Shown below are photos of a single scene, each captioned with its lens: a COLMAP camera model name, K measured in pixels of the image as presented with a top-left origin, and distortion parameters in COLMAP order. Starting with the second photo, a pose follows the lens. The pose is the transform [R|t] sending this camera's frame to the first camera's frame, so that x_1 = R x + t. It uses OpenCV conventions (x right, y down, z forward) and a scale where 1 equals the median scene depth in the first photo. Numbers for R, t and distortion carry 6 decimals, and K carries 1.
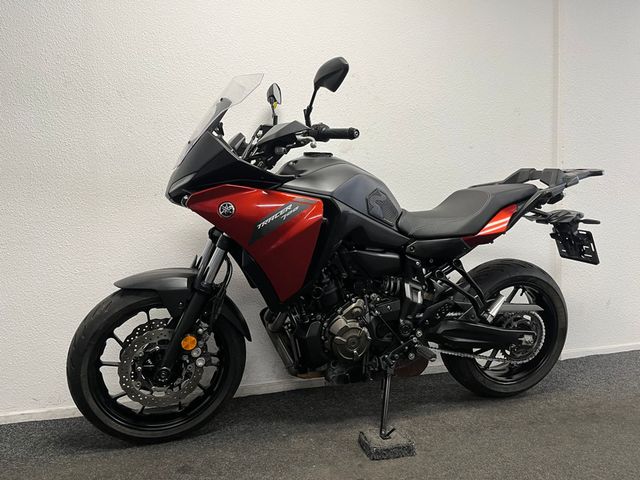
lens RADIAL K [[485.2, 0, 320.0], [0, 485.2, 240.0], [0, 0, 1]] dist [0.028492, -0.008451]
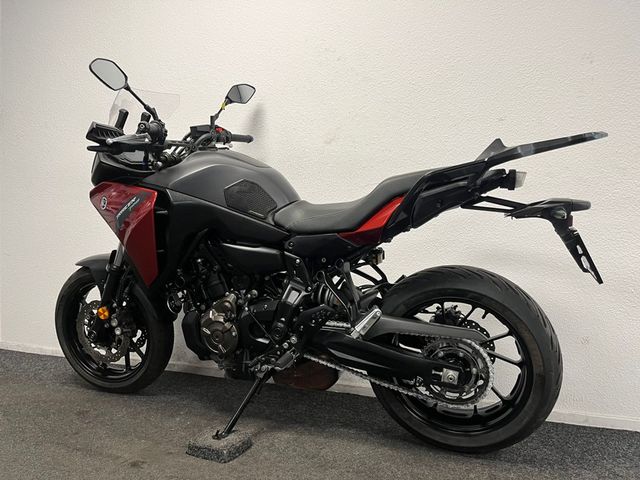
lens RADIAL K [[475.5, 0, 320.0], [0, 475.5, 240.0], [0, 0, 1]] dist [0.059103, -0.057875]
pose [[0.783231, 0.027880, -0.621105, 0.768802], [-0.032599, 0.999461, 0.003755, 0.004597], [0.620876, 0.017306, 0.783718, 0.336812]]
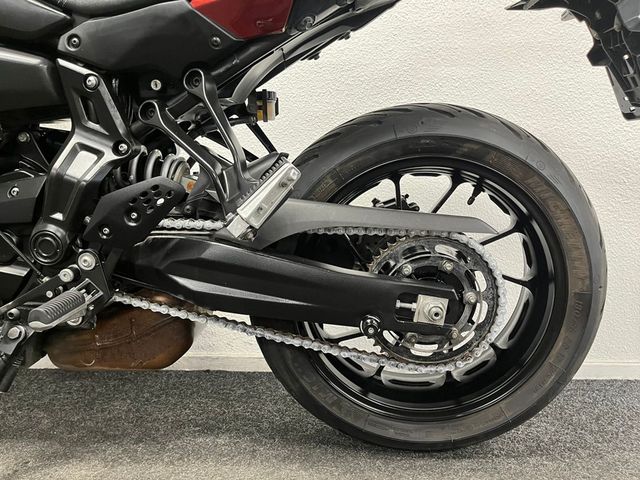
lens RADIAL K [[475.5, 0, 320.0], [0, 475.5, 240.0], [0, 0, 1]] dist [0.059103, -0.057875]
pose [[0.939360, 0.040019, -0.340590, 0.502571], [-0.027438, 0.998754, 0.041679, 0.151910], [0.341834, -0.029807, 0.939288, 0.693077]]
